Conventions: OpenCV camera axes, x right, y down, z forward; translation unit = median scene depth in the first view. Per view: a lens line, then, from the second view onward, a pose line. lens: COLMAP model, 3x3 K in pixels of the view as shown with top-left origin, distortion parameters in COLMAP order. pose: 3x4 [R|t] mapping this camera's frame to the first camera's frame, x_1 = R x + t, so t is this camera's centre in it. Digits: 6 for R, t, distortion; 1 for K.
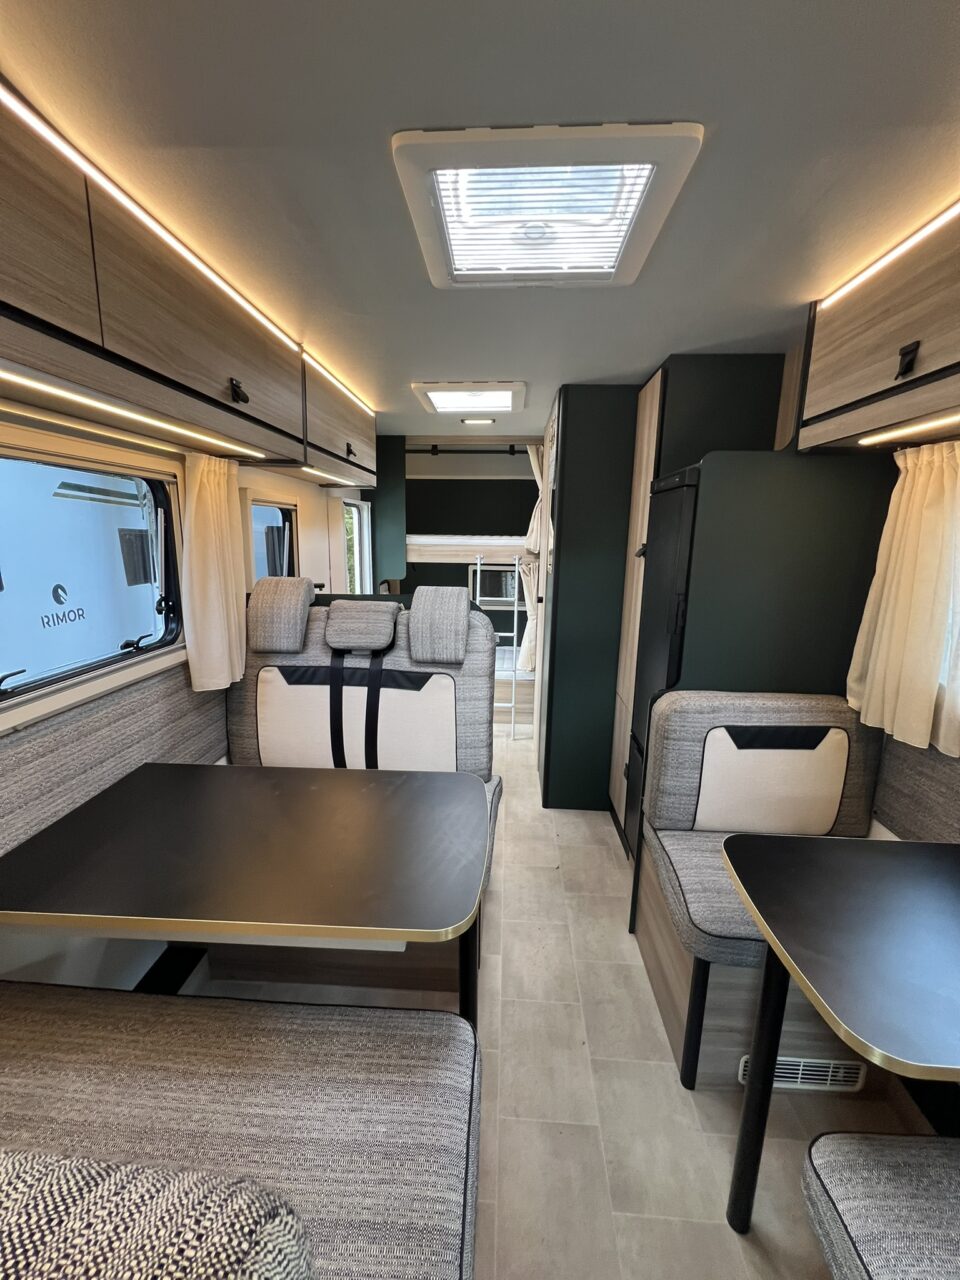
lens RADIAL K [[510.9, 0, 476.7], [0, 510.9, 642.8], [0, 0, 1]] dist [0.000723, -0.000378]
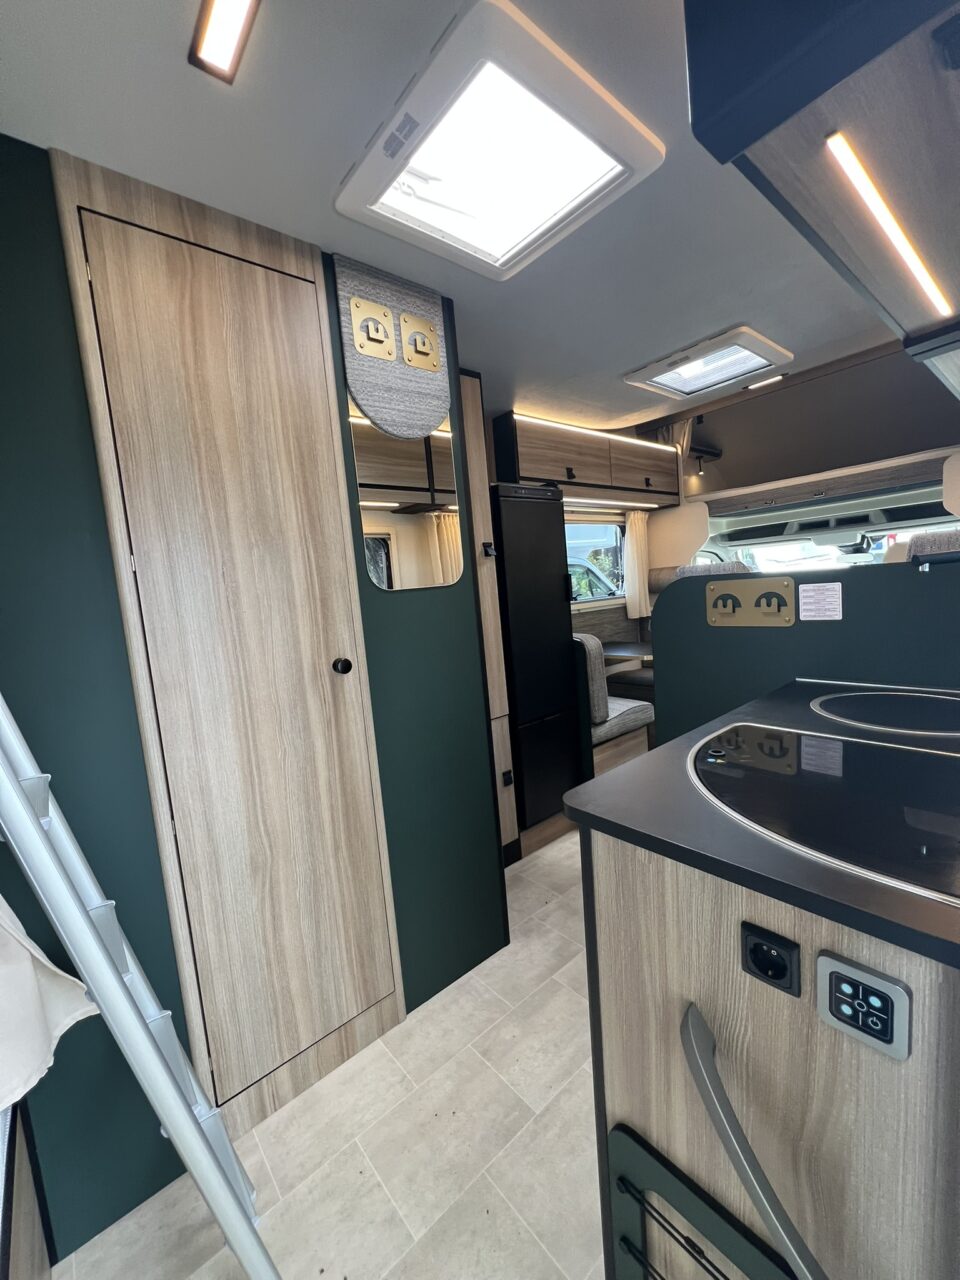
lens RADIAL K [[510.9, 0, 479.6], [0, 510.9, 636.1], [0, 0, 1]] dist [0.000723, -0.000378]
pose [[-0.696422, -0.022729, 0.717272, -0.426341], [0.222741, 0.943288, 0.246158, -0.300367], [-0.682189, 0.331196, -0.651864, 1.916704]]
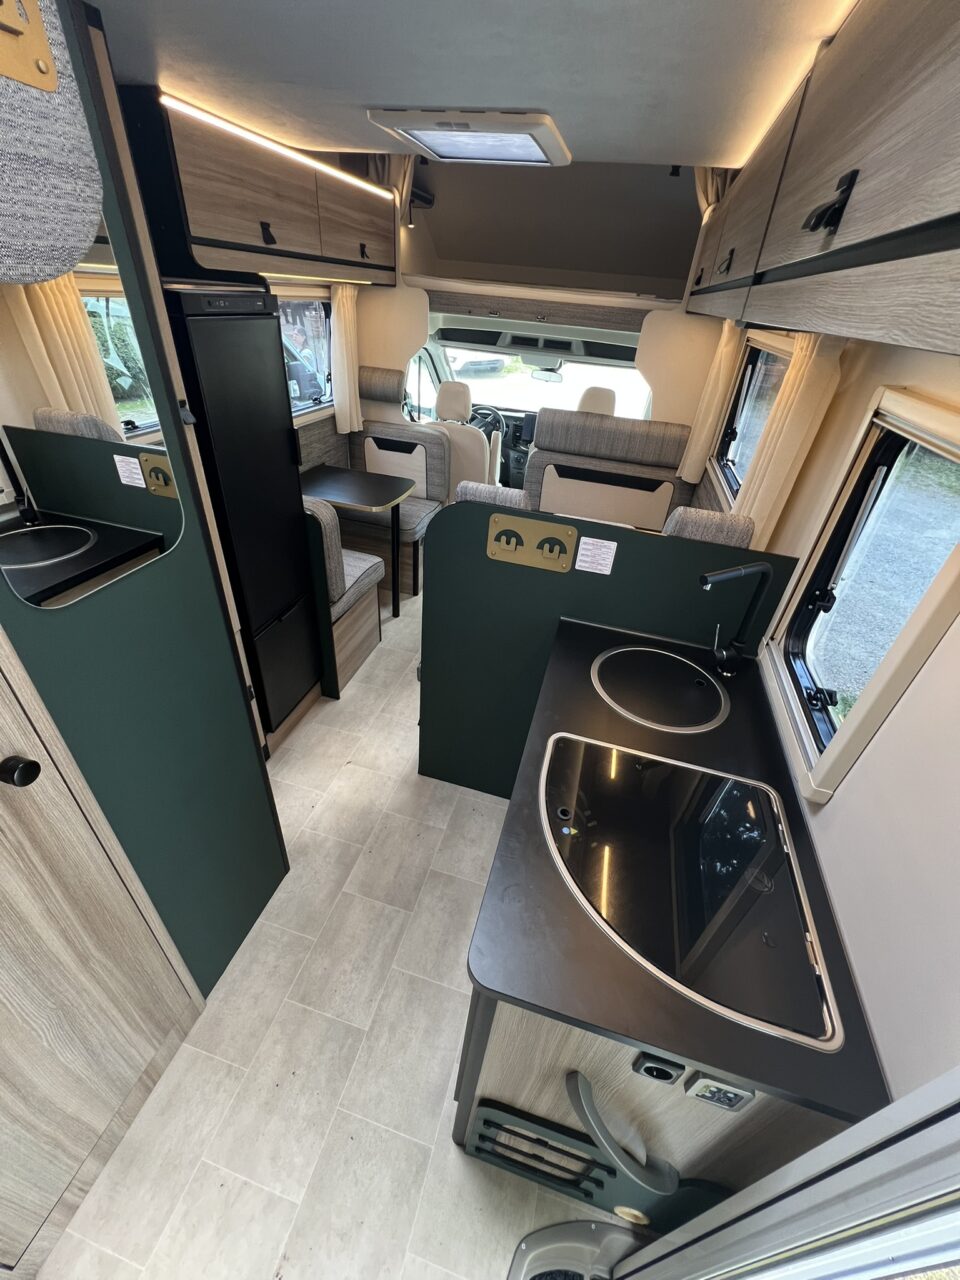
lens RADIAL K [[510.9, 0, 479.9], [0, 510.9, 638.5], [0, 0, 1]] dist [0.000723, -0.000378]
pose [[-0.975898, -0.183686, 0.117823, -0.182865], [-0.043359, 0.692357, 0.720251, -0.512159], [-0.213876, 0.697783, -0.683634, 1.729436]]
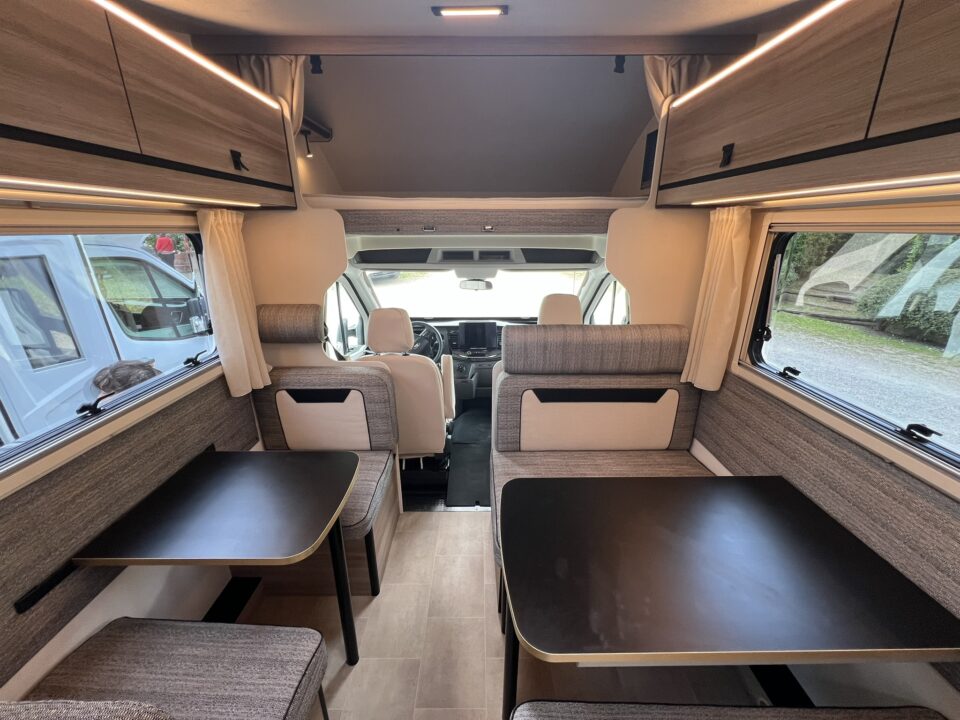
lens RADIAL K [[383.2, 0, 478.7], [0, 383.2, 361.0], [0, 0, 1]] dist [0.000723, -0.000378]
pose [[-0.997603, 0.012592, -0.068036, 0.084080], [-0.024465, 0.855587, 0.517081, -0.293795], [0.064722, 0.517507, -0.853228, 0.959939]]
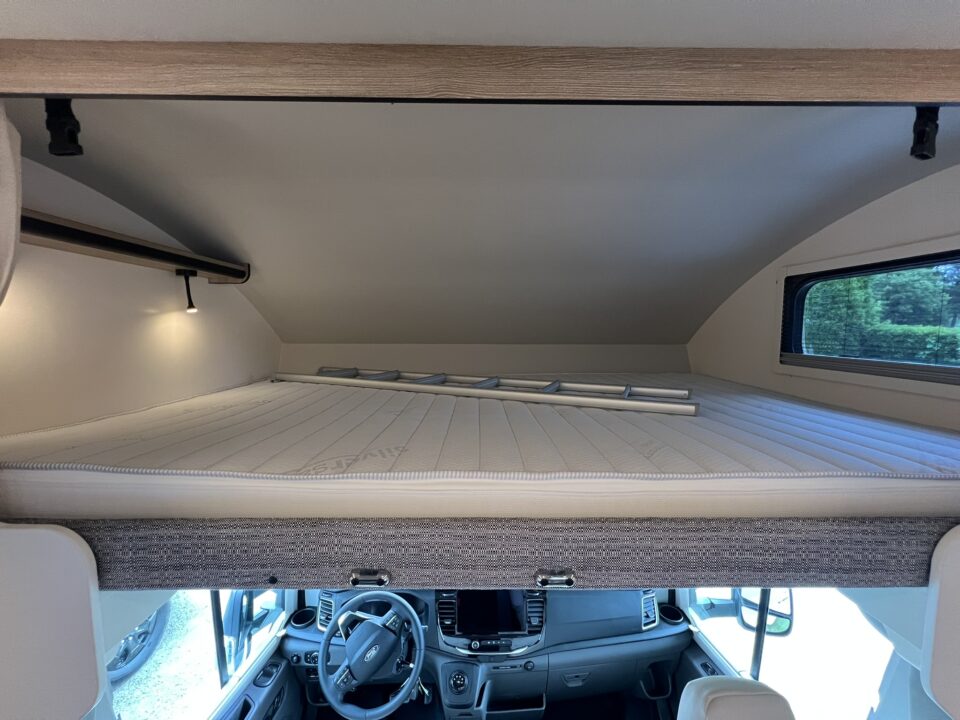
lens RADIAL K [[383.2, 0, 480.9], [0, 383.2, 359.2], [0, 0, 1]] dist [0.000723, -0.000378]
pose [[-0.997075, -0.009699, -0.075810, 0.072482], [-0.030311, 0.960757, 0.275732, -0.329594], [0.070160, 0.277223, -0.958240, 0.230336]]
